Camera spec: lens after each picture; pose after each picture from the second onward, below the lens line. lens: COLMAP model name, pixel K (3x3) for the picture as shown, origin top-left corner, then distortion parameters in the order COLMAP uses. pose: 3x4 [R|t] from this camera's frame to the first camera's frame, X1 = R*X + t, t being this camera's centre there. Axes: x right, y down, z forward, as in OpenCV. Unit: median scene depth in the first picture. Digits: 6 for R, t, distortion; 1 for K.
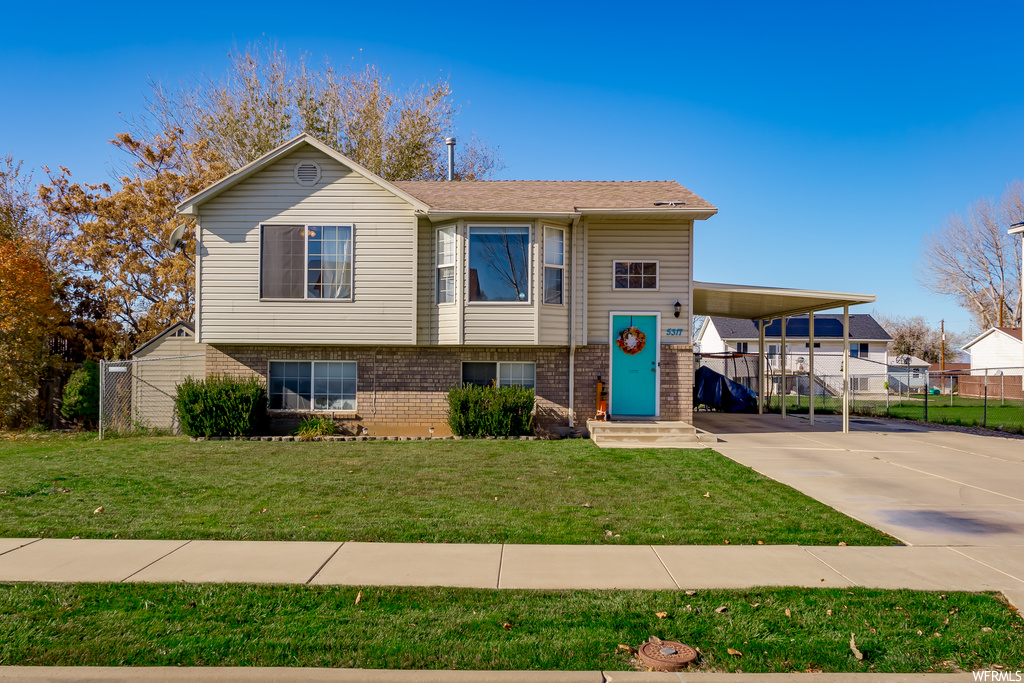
lens RADIAL K [[778.4, 0, 512.0], [0, 778.4, 341.5], [0, 0, 1]] dist [0.042298, 0.000017]
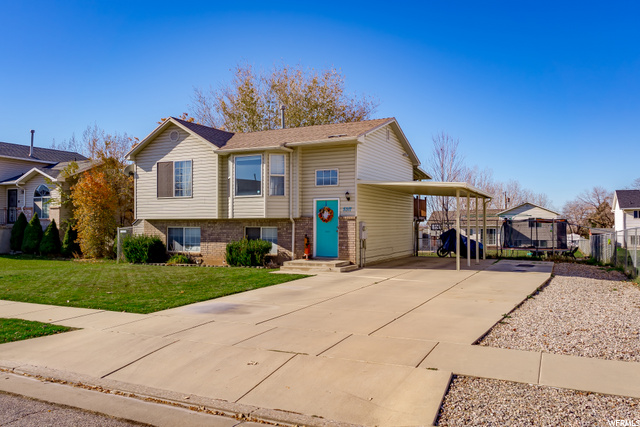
lens RADIAL K [[486.5, 0, 320.0], [0, 486.5, 213.5], [0, 0, 1]] dist [0.042298, 0.000017]
pose [[0.907053, -0.018095, -0.420628, 0.618238], [0.017672, 0.999832, -0.004904, 0.001794], [0.420646, -0.002986, 0.907220, -0.007800]]
